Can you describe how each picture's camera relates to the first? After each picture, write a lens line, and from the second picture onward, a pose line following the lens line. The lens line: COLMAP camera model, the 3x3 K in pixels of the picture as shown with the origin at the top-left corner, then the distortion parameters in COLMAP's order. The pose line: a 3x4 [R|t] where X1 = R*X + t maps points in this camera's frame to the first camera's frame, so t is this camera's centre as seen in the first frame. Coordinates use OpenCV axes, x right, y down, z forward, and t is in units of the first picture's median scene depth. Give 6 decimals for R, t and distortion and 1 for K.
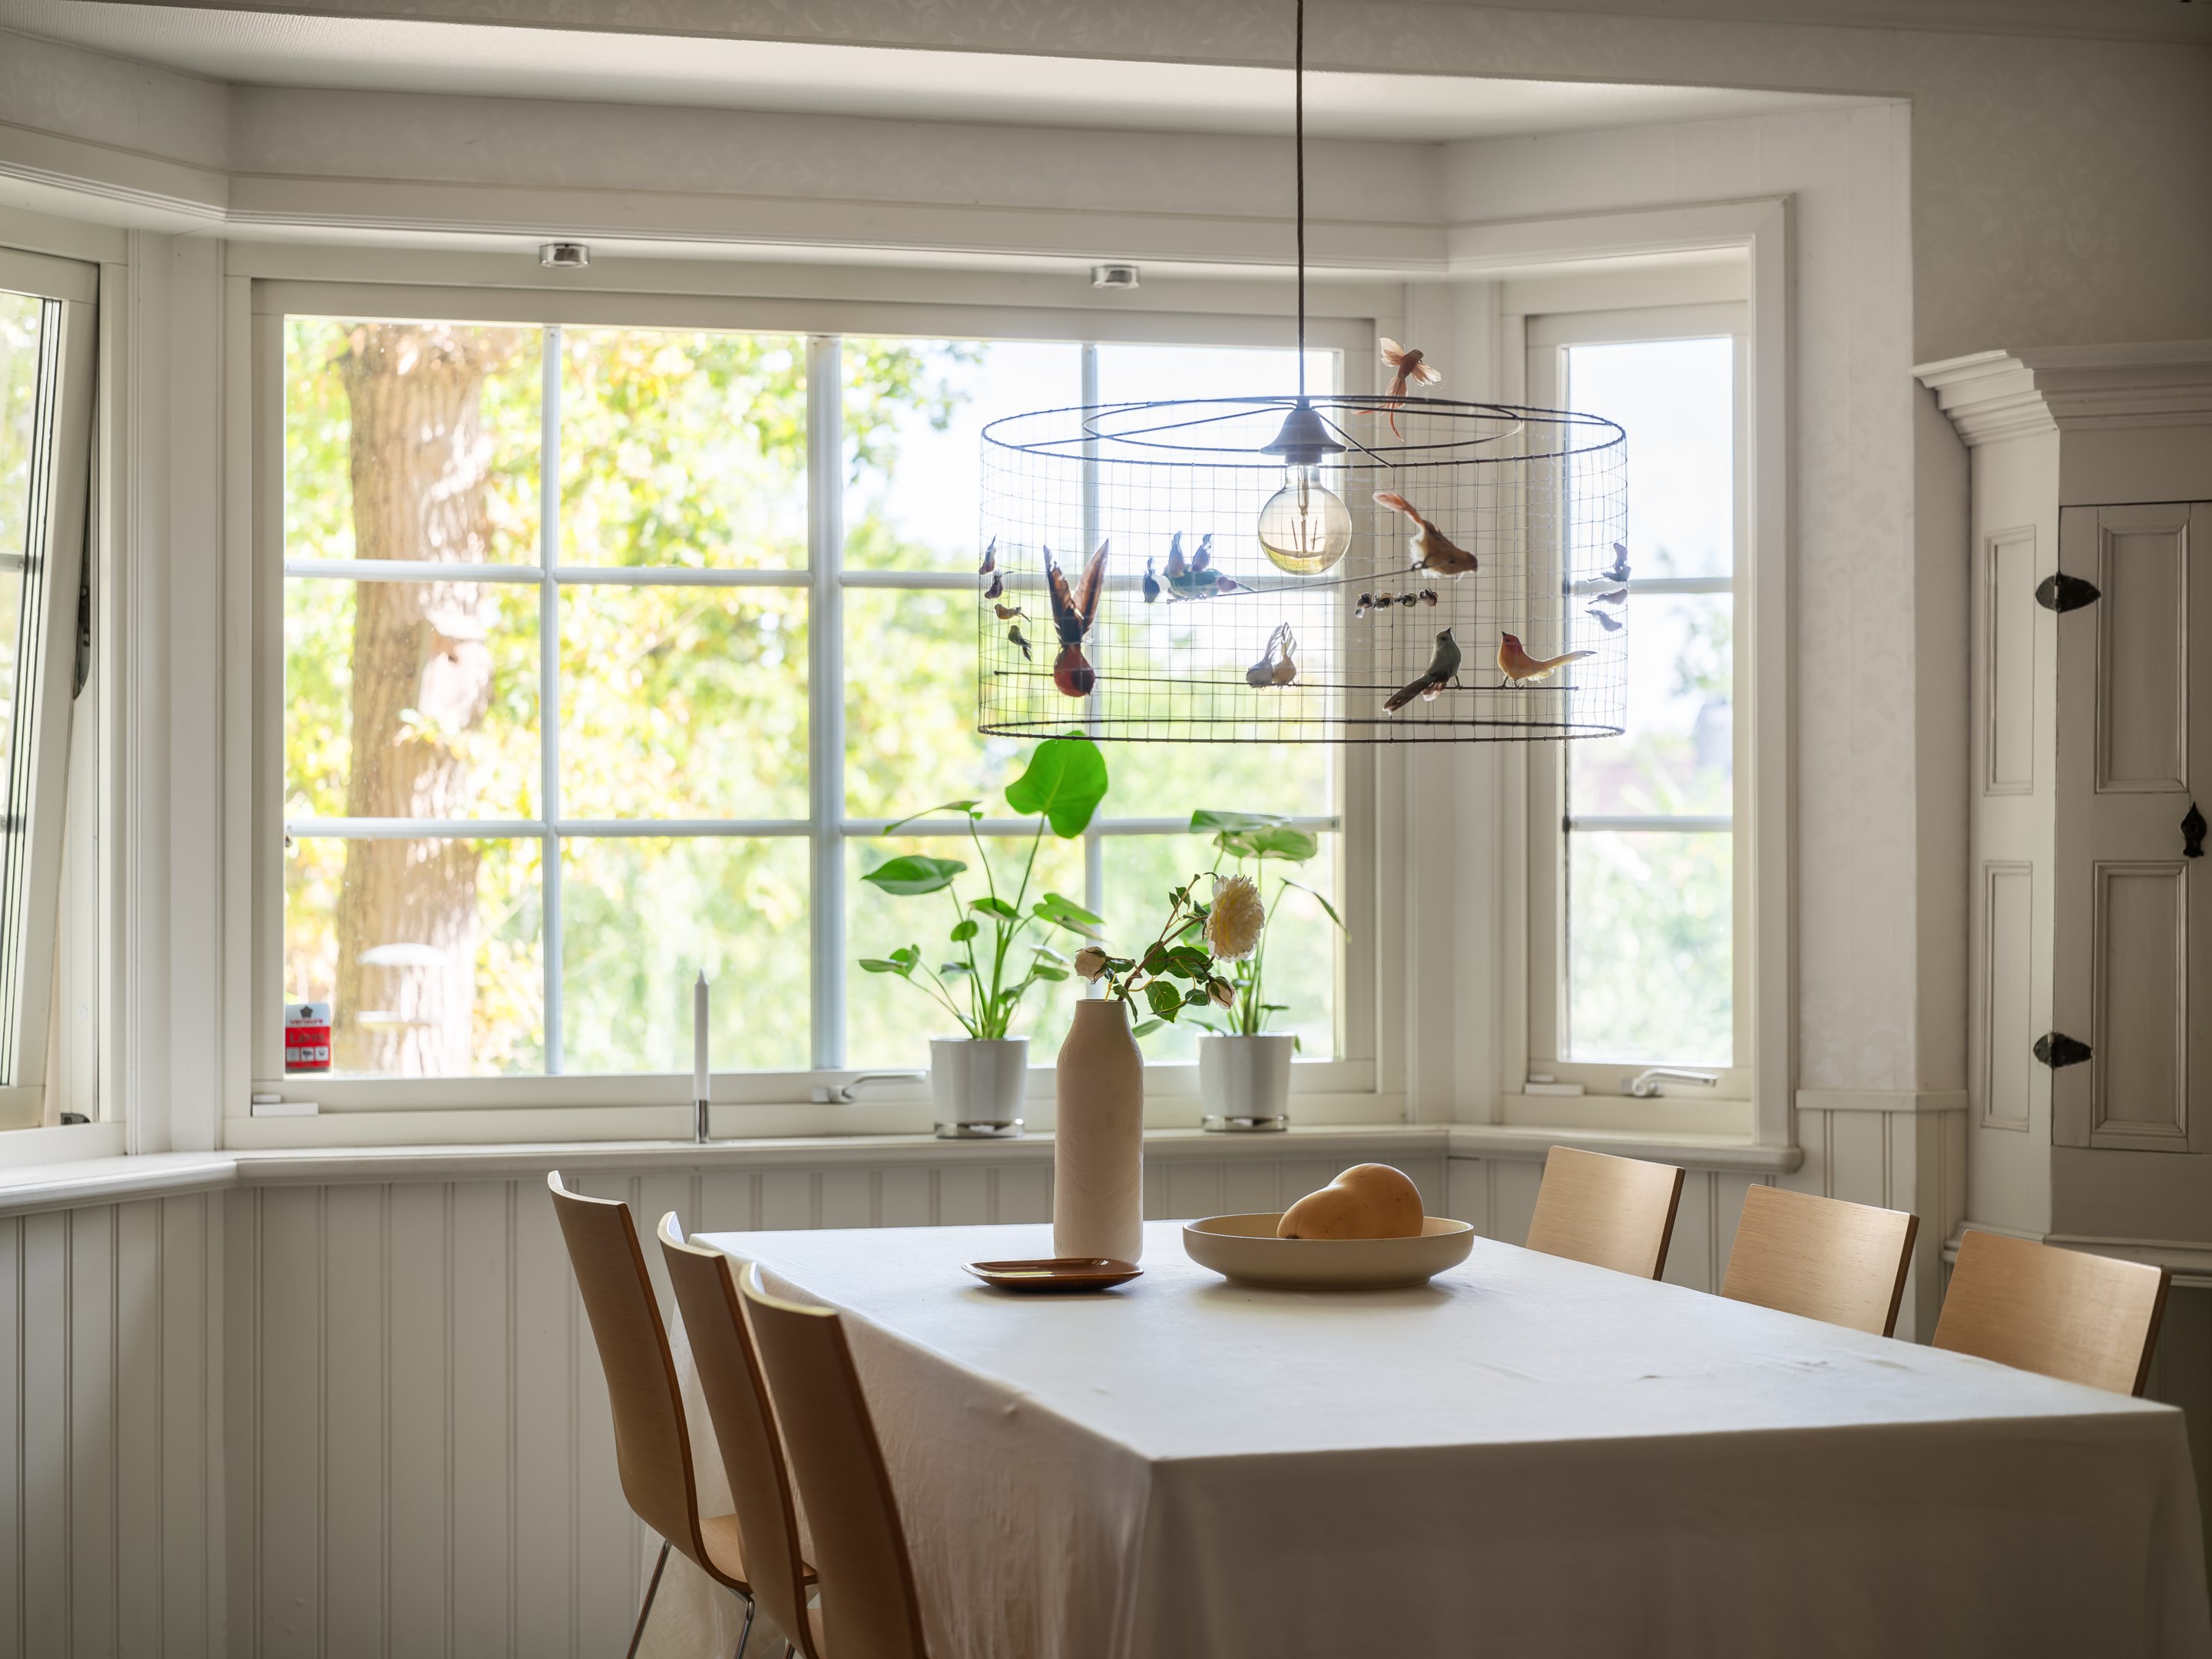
lens RADIAL K [[3935.1, 0, 1092.1], [0, 3935.1, 833.9], [0, 0, 1]] dist [-0.031174, 0.000000]
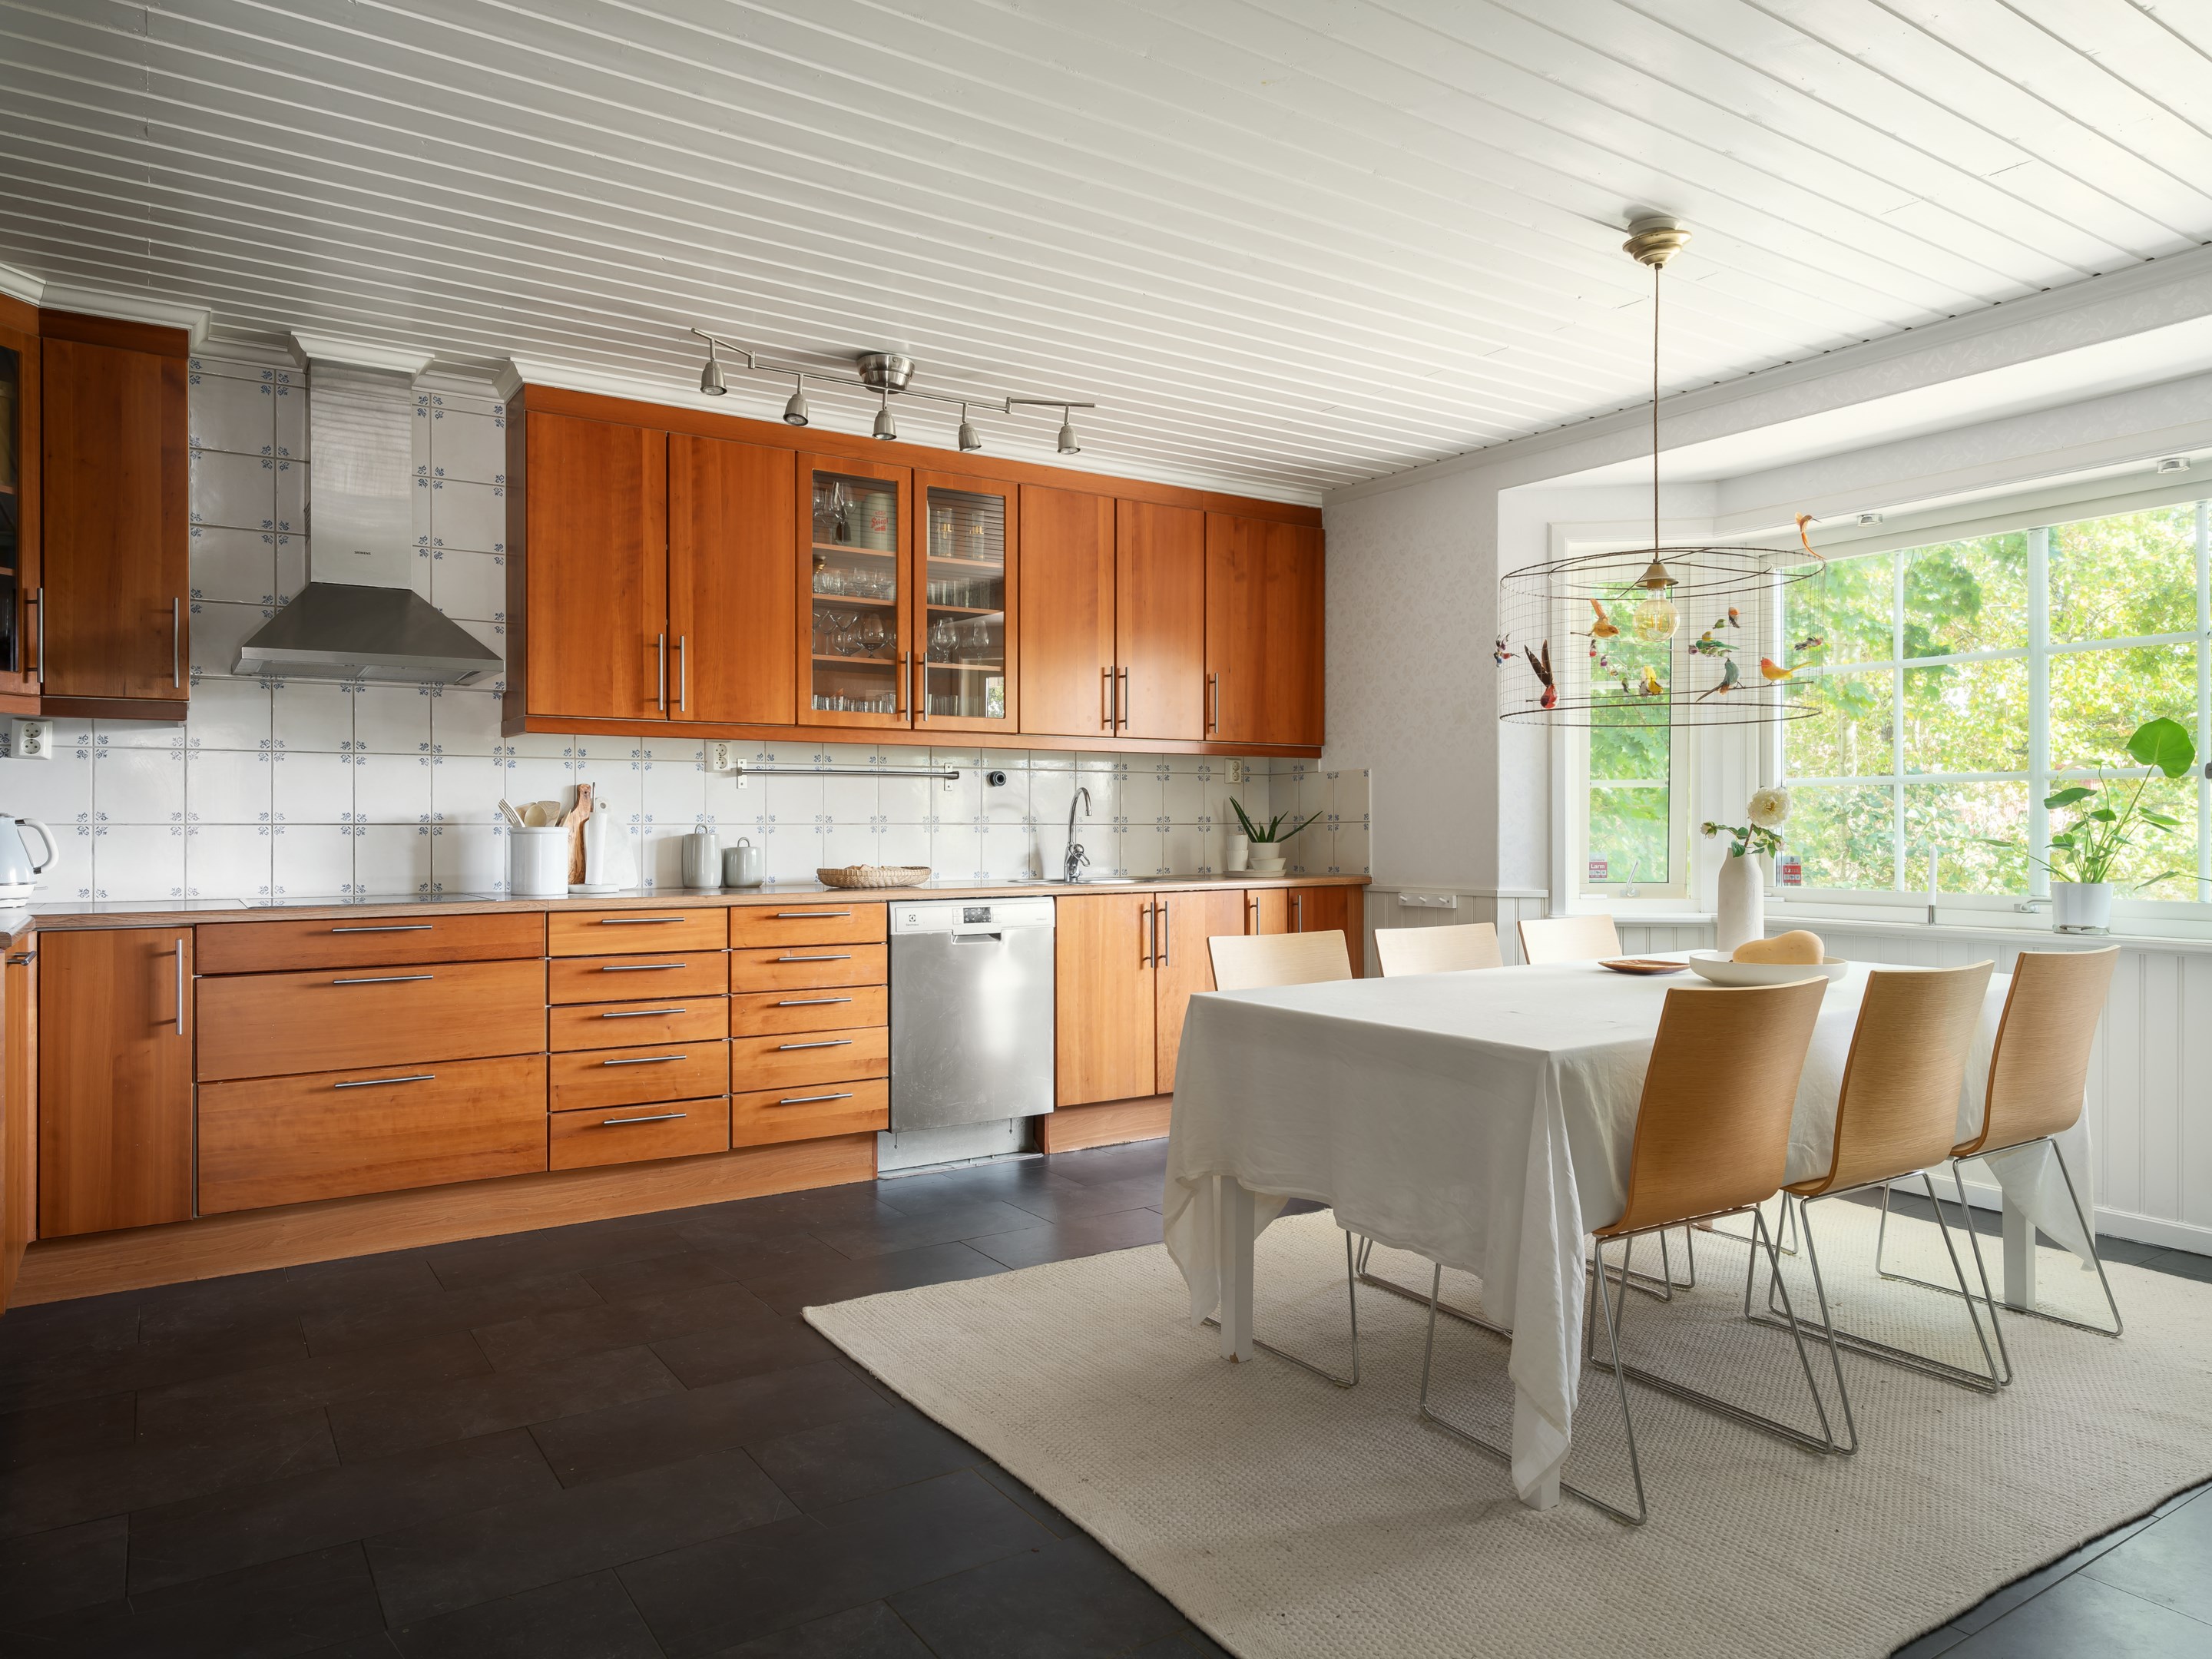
lens RADIAL K [[1430.9, 0, 1105.4], [0, 1430.9, 825.3], [0, 0, 1]] dist [0.002380, -0.001347]
pose [[0.307473, 0.000092, -0.951557, 0.536697], [0.003243, 0.999994, 0.001145, 0.024043], [0.951551, -0.003438, 0.307471, 0.366762]]
